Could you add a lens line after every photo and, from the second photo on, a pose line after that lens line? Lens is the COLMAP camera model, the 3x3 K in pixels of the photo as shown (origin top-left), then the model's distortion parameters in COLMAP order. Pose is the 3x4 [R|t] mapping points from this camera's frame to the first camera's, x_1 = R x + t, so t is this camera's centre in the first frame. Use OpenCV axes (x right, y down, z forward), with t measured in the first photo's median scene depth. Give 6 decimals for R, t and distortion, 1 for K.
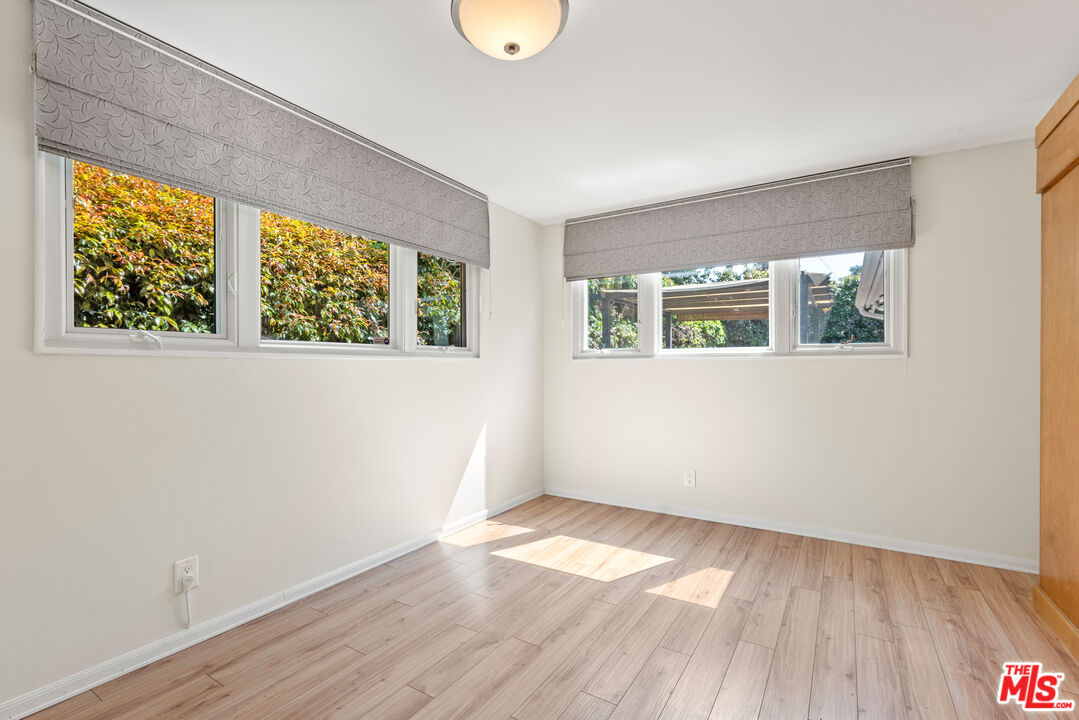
lens RADIAL K [[484.3, 0, 540.5], [0, 484.3, 366.0], [0, 0, 1]] dist [0.003198, 0.000866]
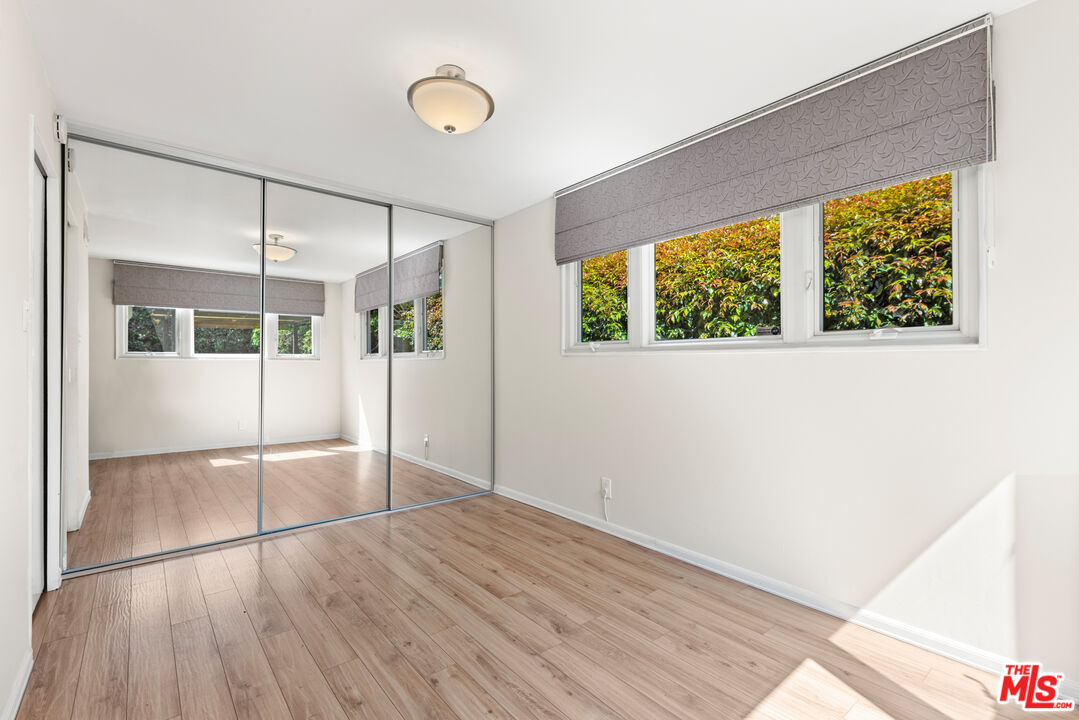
lens RADIAL K [[484.3, 0, 540.1], [0, 484.3, 360.0], [0, 0, 1]] dist [0.003198, 0.000866]
pose [[-0.316175, -0.004706, -0.948689, 0.782137], [0.003287, 0.999976, -0.006056, 0.002956], [0.948695, -0.005033, -0.316152, 1.132121]]
